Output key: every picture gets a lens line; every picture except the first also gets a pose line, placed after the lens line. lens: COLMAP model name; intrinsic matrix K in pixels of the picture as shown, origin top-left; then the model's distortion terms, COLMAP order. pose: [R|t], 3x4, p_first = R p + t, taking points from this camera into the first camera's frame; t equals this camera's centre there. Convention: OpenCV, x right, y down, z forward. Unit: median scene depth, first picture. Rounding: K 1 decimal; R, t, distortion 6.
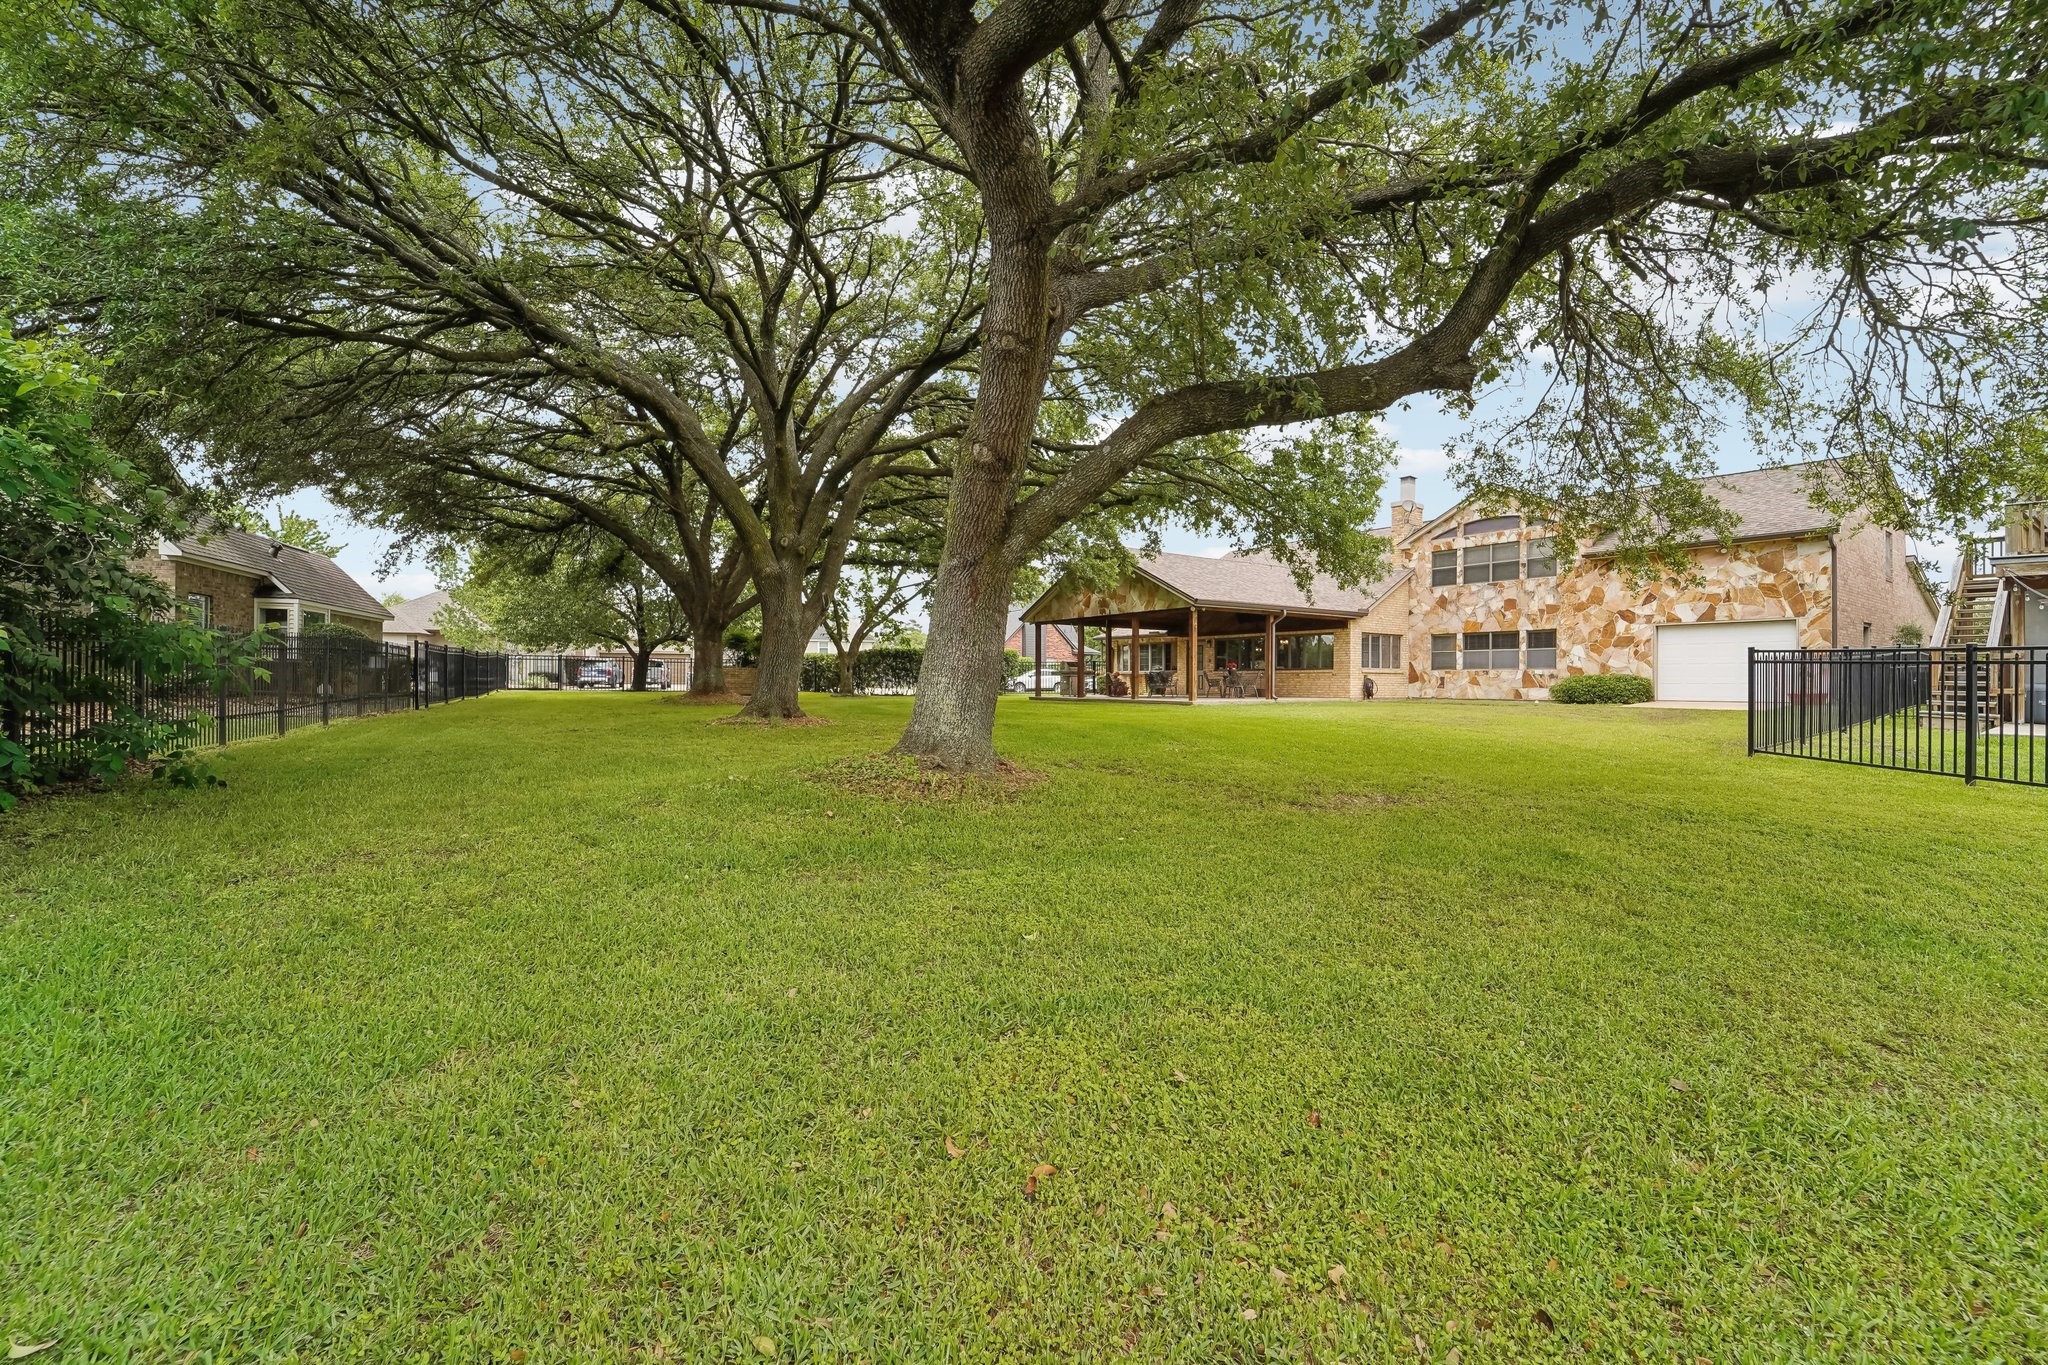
lens RADIAL K [[835.1, 0, 1029.0], [0, 835.1, 688.5], [0, 0, 1]] dist [-0.000090, 0.000390]
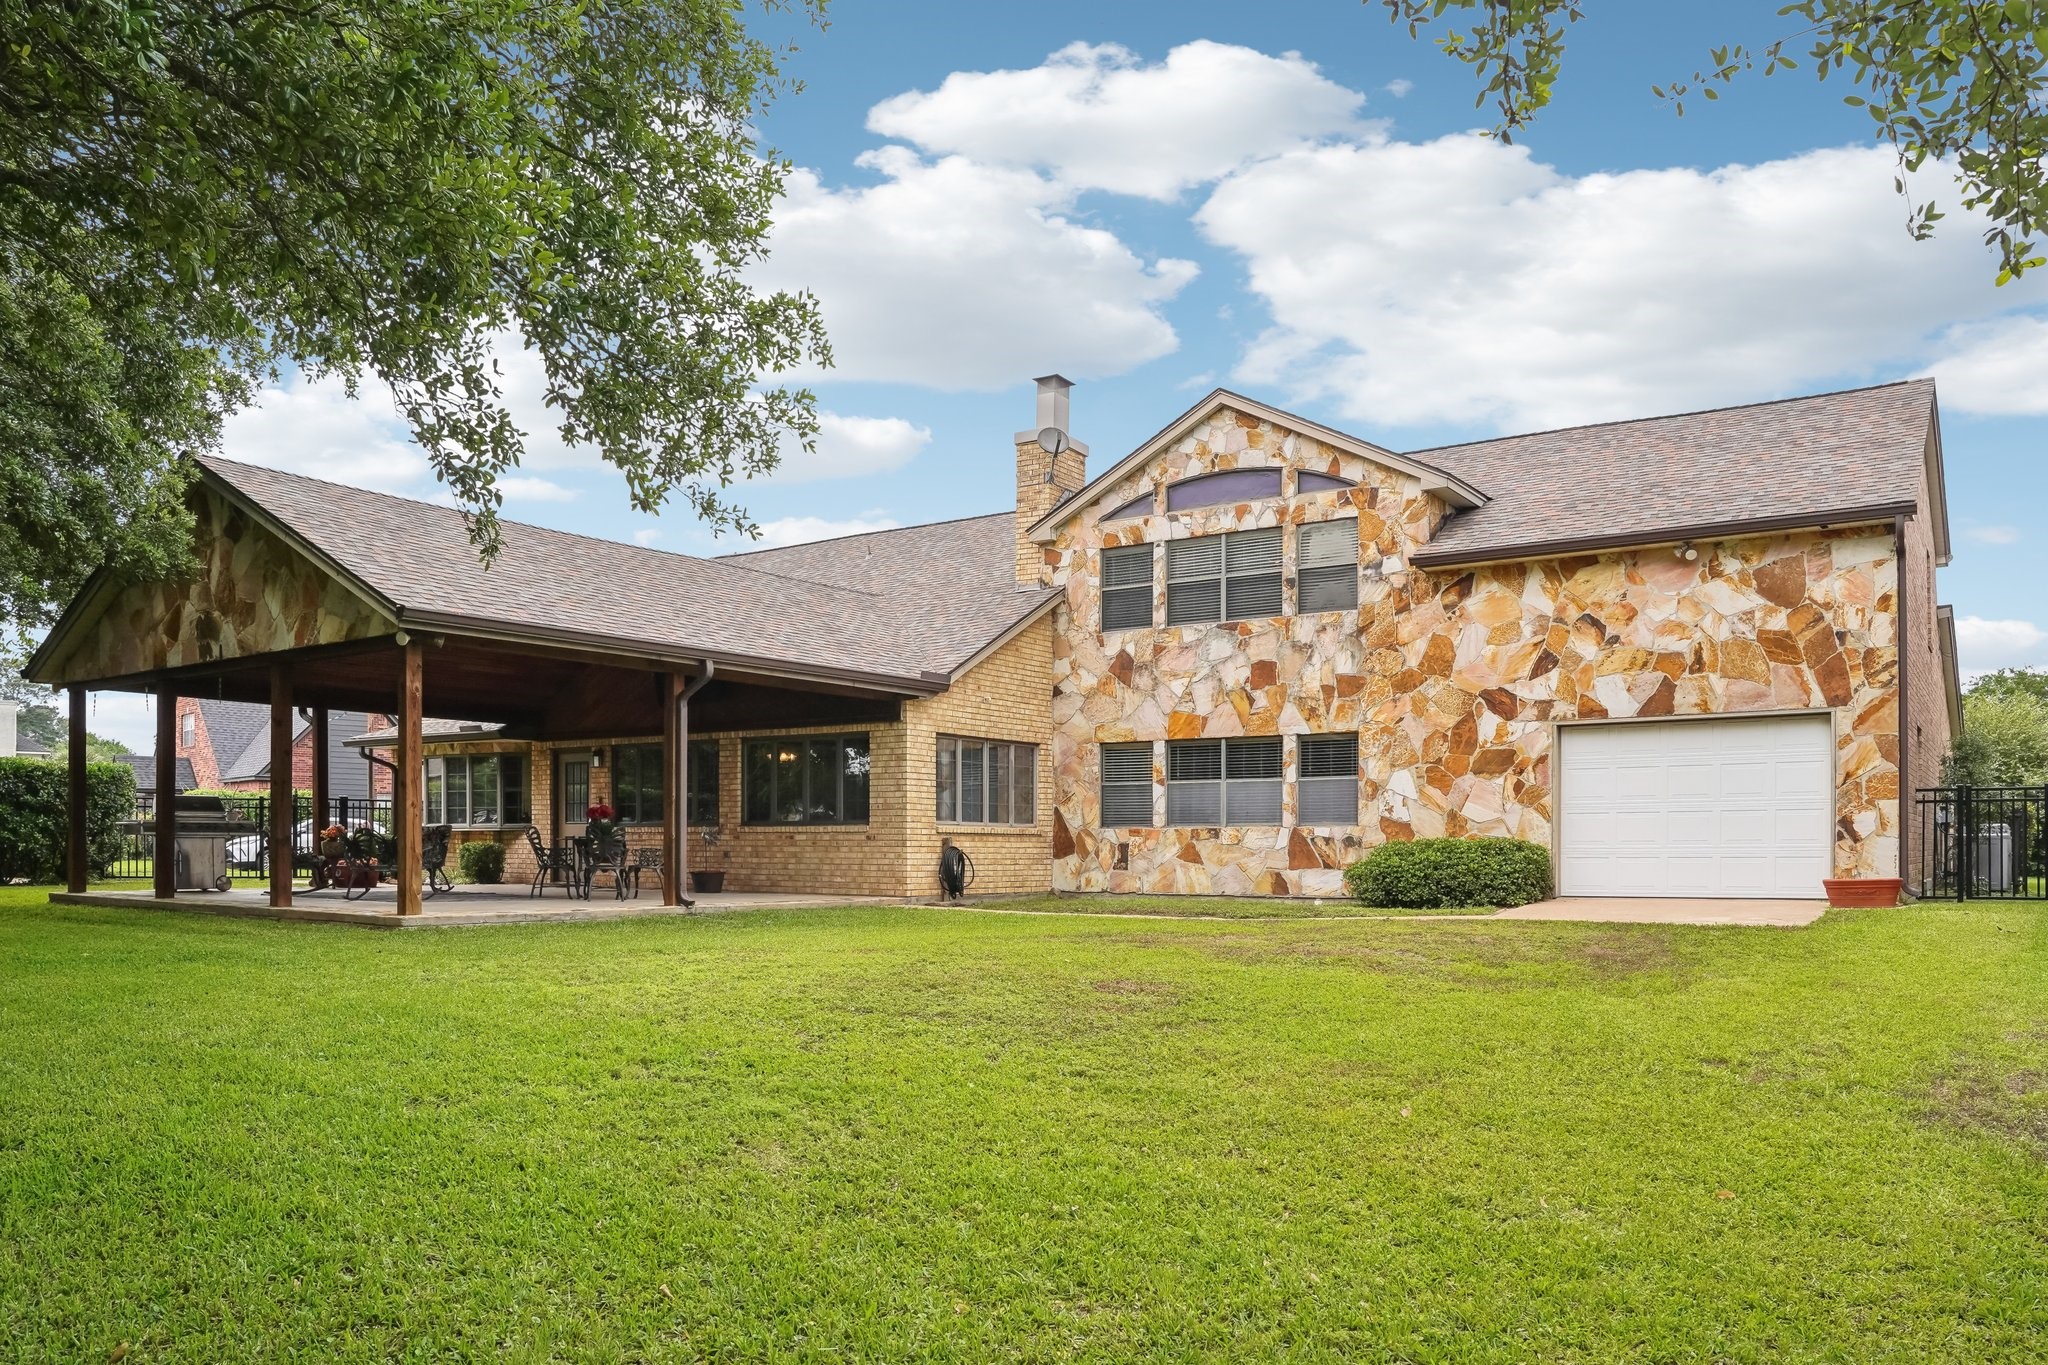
lens RADIAL K [[1502.0, 0, 976.5], [0, 1502.0, 855.9], [0, 0, 1]] dist [-0.007404, -0.005113]
pose [[0.949813, -0.001693, 0.312813, 0.197115], [0.003928, 0.999971, -0.006515, -0.002980], [-0.312793, 0.007416, 0.949792, 0.317916]]
